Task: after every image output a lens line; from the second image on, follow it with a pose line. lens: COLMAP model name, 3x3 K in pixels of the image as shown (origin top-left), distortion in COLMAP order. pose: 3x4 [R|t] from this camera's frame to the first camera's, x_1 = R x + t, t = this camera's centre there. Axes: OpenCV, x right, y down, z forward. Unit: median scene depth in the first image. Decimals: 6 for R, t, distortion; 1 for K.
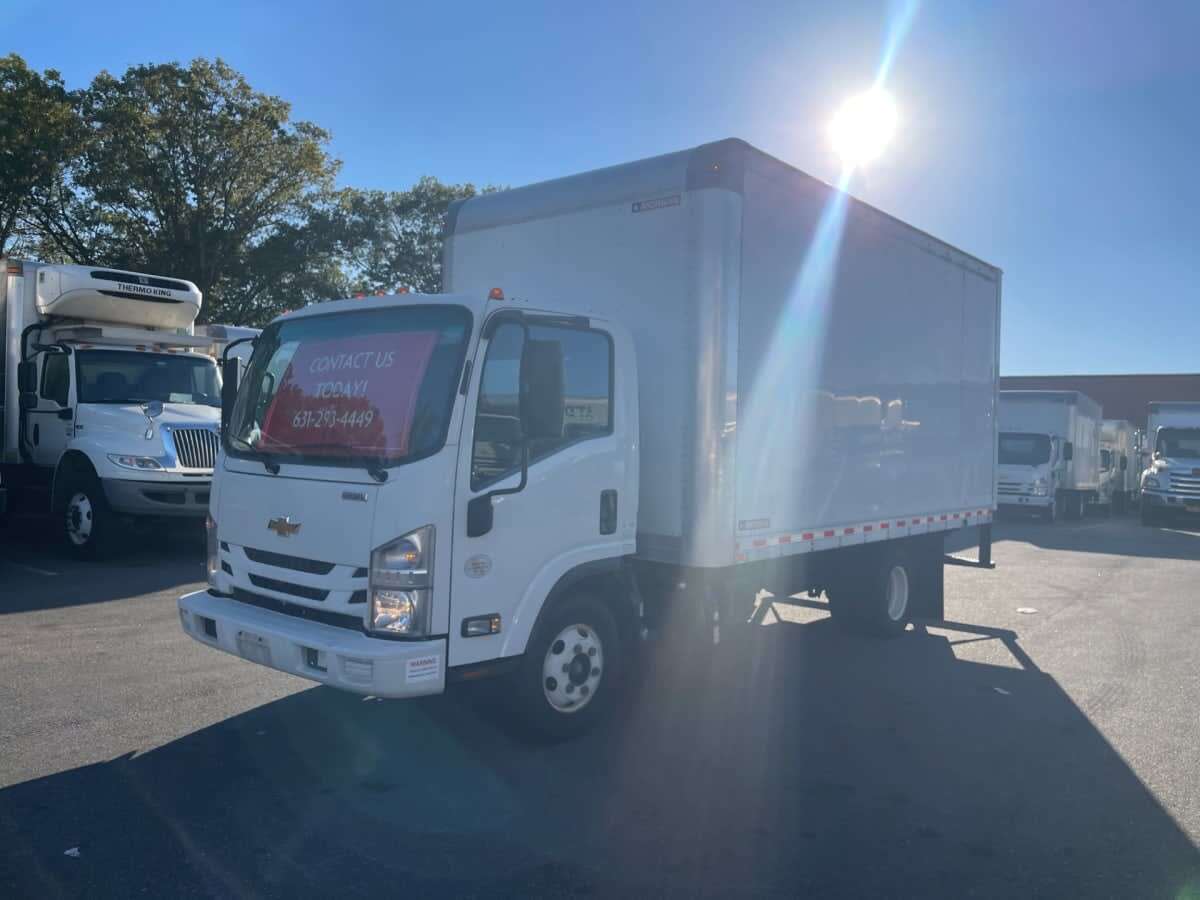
lens RADIAL K [[916.5, 0, 620.9], [0, 916.5, 436.6], [0, 0, 1]] dist [0.056743, 0.004940]
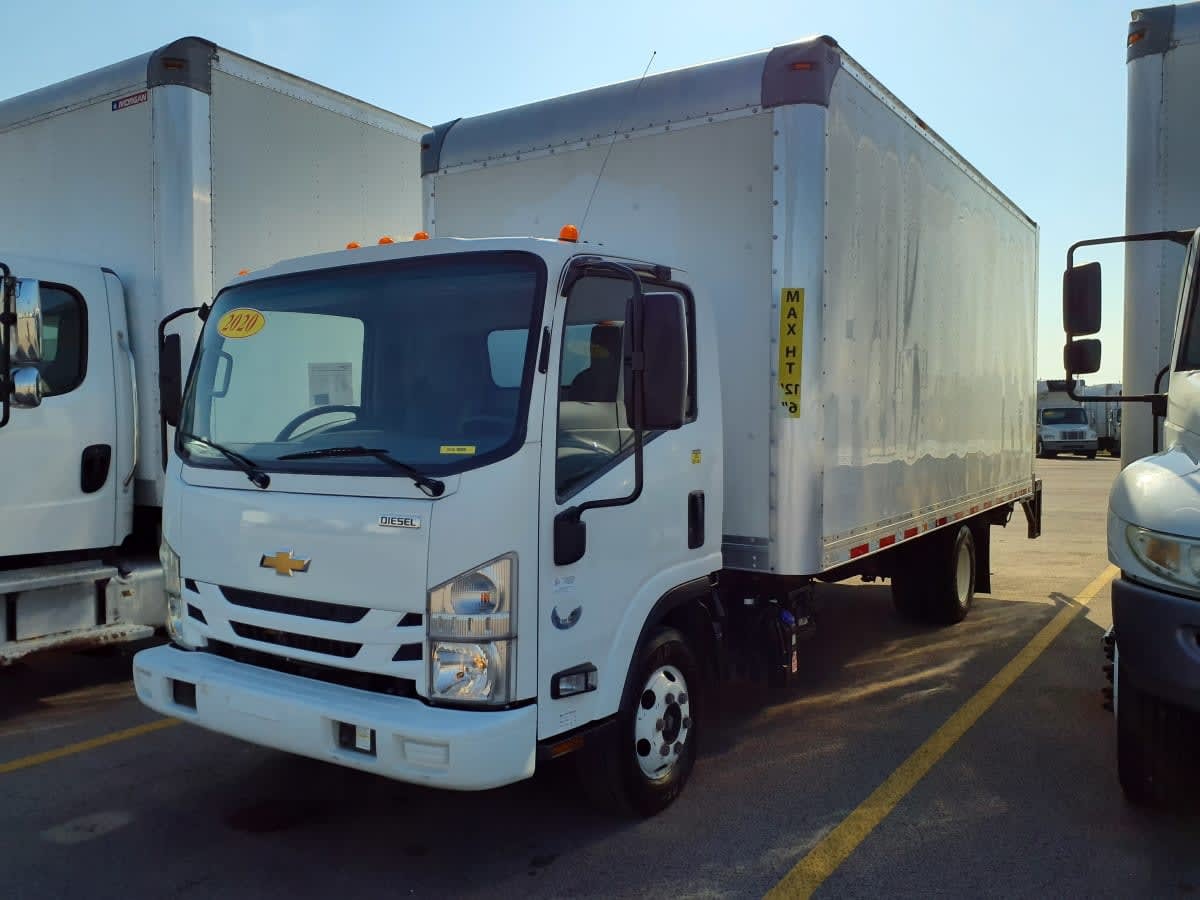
lens RADIAL K [[968.2, 0, 575.5], [0, 968.2, 458.9], [0, 0, 1]] dist [0.032394, 0.000564]
pose [[0.996204, -0.038430, 0.078109, -0.201403], [0.035187, 0.998477, 0.042486, -0.008649], [-0.079623, -0.039576, 0.996039, 0.218560]]
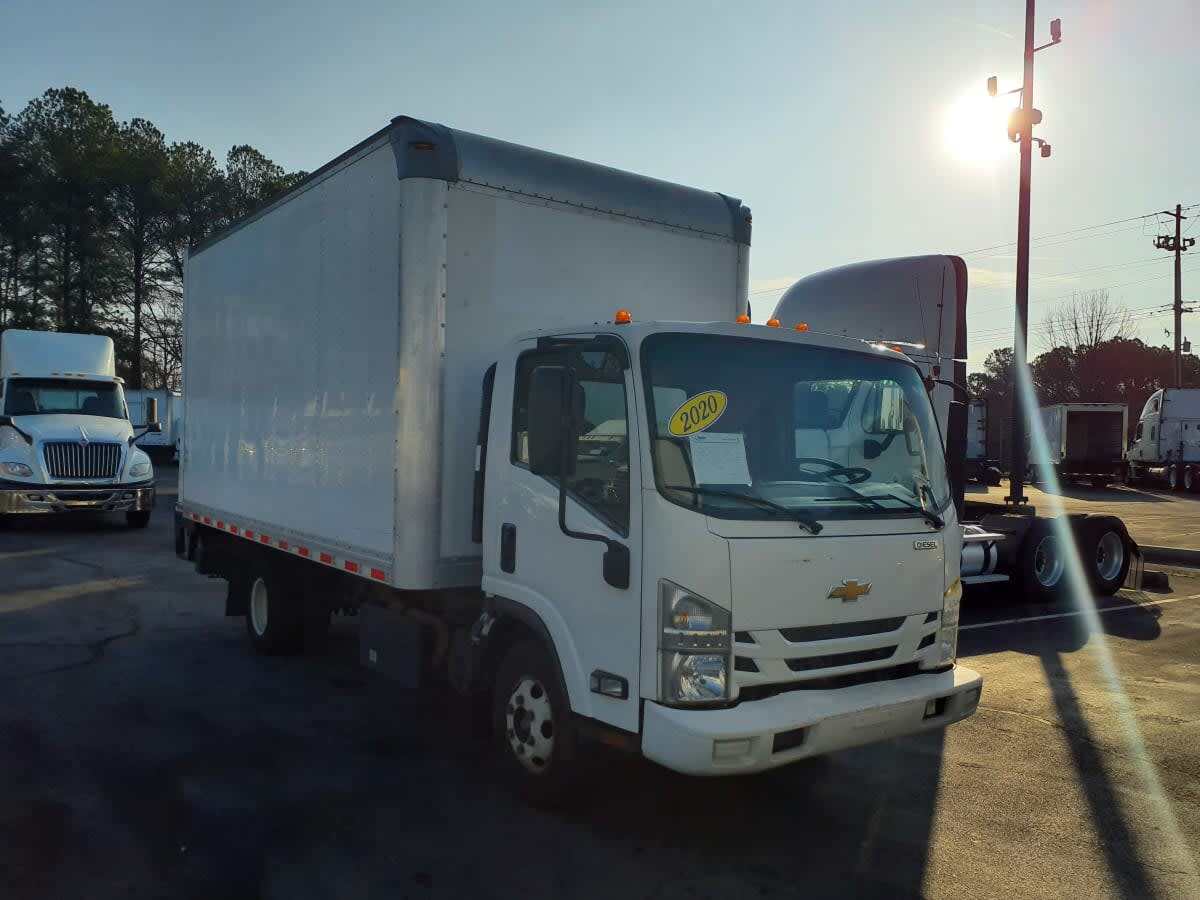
lens RADIAL K [[968.2, 0, 601.9], [0, 968.2, 455.3], [0, 0, 1]] dist [0.032394, 0.000564]
pose [[0.258805, -0.017208, 0.965776, -1.418207], [-0.023850, 0.999423, 0.024199, -0.055064], [-0.965635, -0.029297, 0.258245, 1.053804]]
